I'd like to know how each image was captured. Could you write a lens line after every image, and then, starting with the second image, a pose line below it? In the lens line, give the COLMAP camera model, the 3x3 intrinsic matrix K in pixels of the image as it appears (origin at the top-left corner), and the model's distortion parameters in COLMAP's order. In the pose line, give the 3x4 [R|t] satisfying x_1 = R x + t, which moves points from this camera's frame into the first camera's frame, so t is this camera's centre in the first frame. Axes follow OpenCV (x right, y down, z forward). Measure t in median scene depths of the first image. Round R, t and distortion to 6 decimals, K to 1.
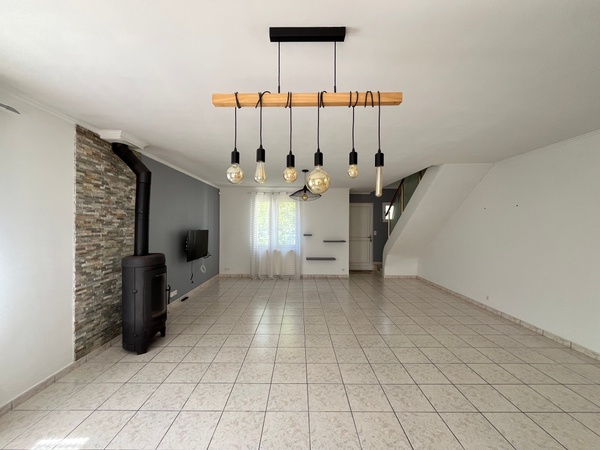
lens RADIAL K [[244.2, 0, 300.0], [0, 244.2, 225.0], [0, 0, 1]] dist [-0.000720, -0.000497]
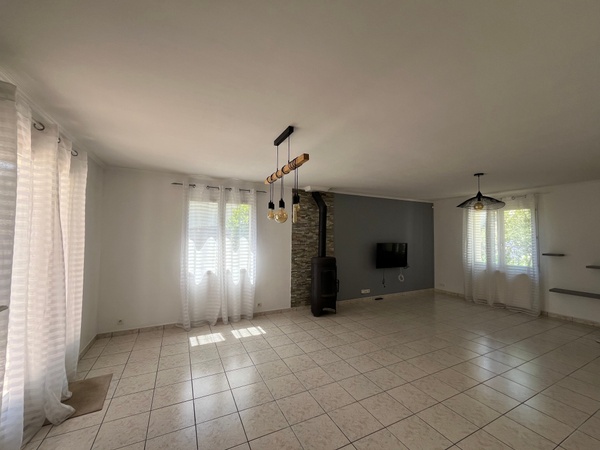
lens RADIAL K [[244.2, 0, 300.0], [0, 244.2, 225.0], [0, 0, 1]] dist [-0.000720, -0.000497]
pose [[0.444100, -0.041400, -0.895020, 0.798640], [-0.005197, 0.998796, -0.048779, -0.011392], [0.895962, 0.026314, 0.443350, 0.149242]]
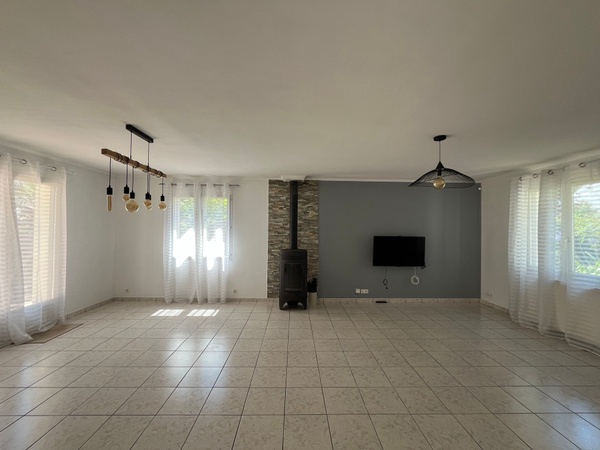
lens RADIAL K [[244.2, 0, 300.0], [0, 244.2, 225.0], [0, 0, 1]] dist [-0.000720, -0.000497]
pose [[0.021192, -0.022531, -0.999522, 0.967437], [-0.009888, 0.999692, -0.022744, 0.003927], [0.999727, 0.010366, 0.020963, 1.072126]]
